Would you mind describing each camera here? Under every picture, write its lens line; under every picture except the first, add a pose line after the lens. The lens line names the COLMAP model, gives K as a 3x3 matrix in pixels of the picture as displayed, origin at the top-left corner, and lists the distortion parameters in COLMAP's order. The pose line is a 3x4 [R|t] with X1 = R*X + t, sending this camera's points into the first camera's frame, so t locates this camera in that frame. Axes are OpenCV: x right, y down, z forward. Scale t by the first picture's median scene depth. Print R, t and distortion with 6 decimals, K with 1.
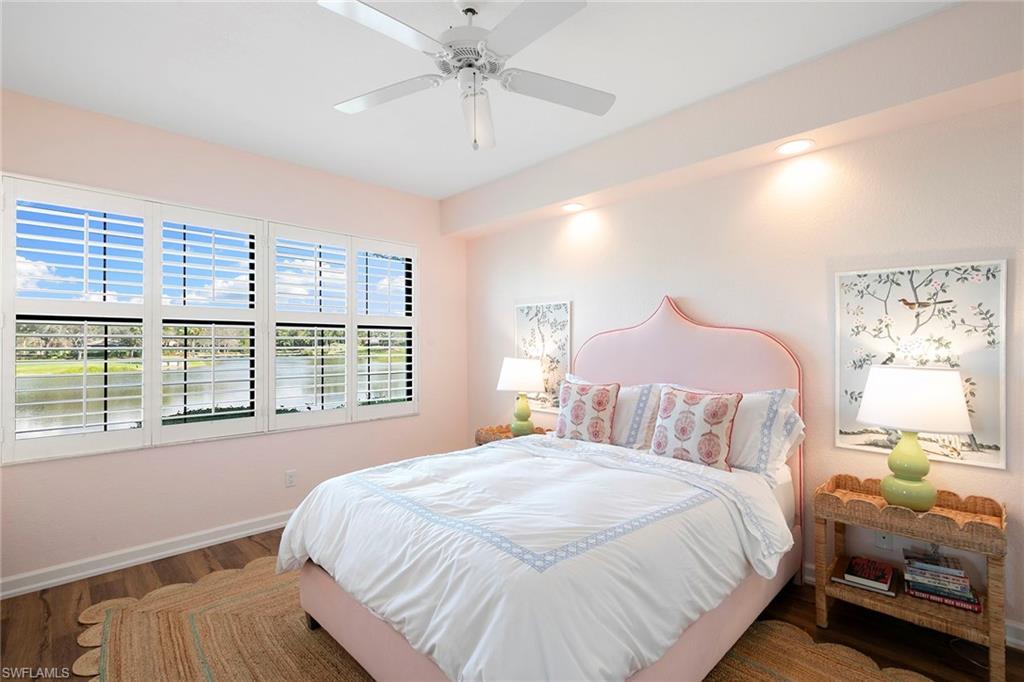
lens RADIAL K [[463.4, 0, 512.4], [0, 463.4, 338.5], [0, 0, 1]] dist [-0.002175, -0.000124]
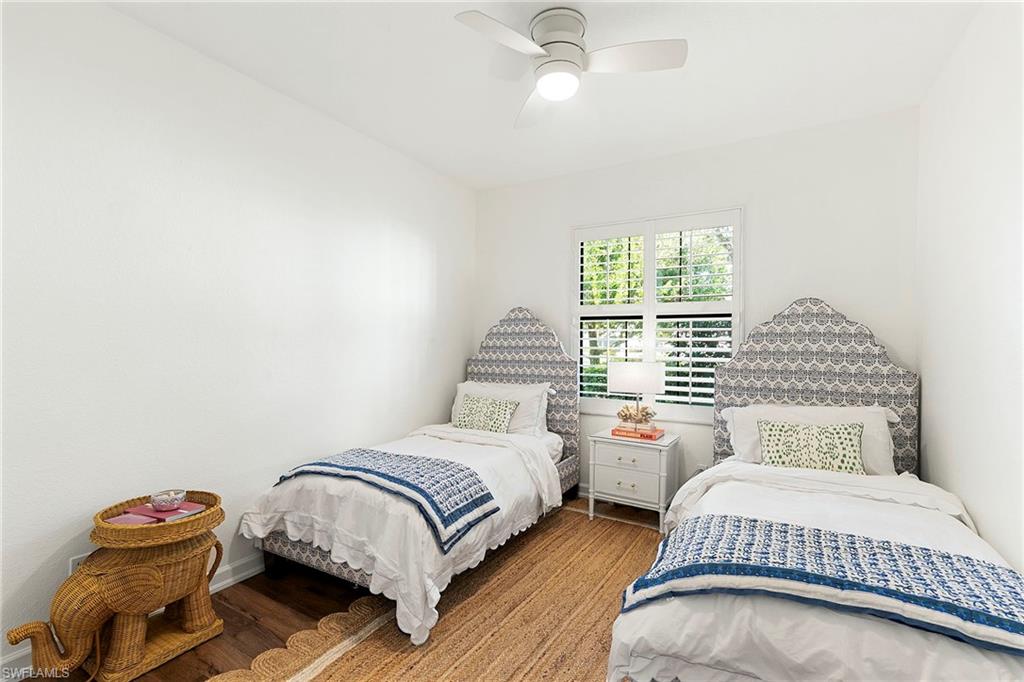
lens RADIAL K [[463.4, 0, 510.5], [0, 463.4, 340.9], [0, 0, 1]] dist [-0.002175, -0.000124]
pose [[0.269560, 0.009386, -0.962938, 0.460576], [0.012801, 0.999829, 0.013329, 0.006098], [0.962898, -0.015920, 0.269394, 0.453391]]
